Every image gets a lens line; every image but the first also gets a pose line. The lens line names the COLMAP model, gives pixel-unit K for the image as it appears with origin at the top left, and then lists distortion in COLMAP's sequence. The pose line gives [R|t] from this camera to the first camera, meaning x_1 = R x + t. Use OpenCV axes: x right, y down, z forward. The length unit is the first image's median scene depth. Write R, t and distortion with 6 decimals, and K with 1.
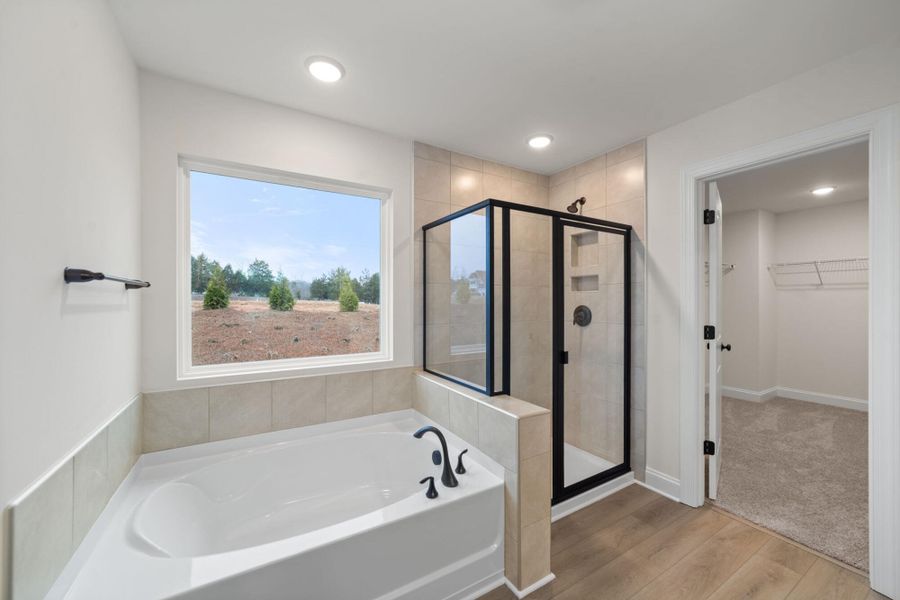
lens RADIAL K [[348.5, 0, 458.3], [0, 348.5, 296.8], [0, 0, 1]] dist [-0.020520, 0.005978]
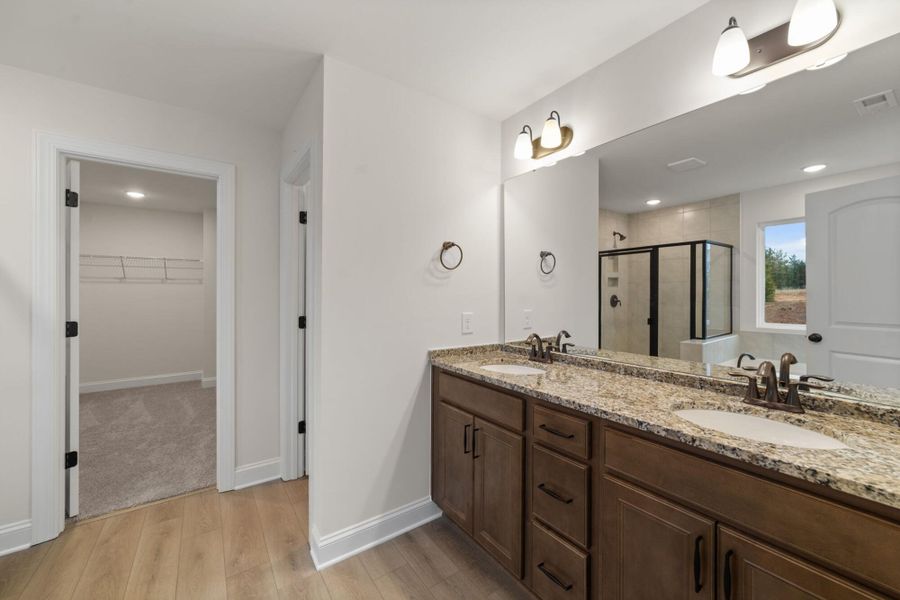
lens RADIAL K [[348.5, 0, 458.3], [0, 348.5, 296.8], [0, 0, 1]] dist [-0.020520, 0.005978]
pose [[-0.078007, -0.010895, 0.996893, -0.224321], [-0.013517, 0.999860, 0.009869, -0.004514], [-0.996861, -0.012706, -0.078143, 0.081292]]
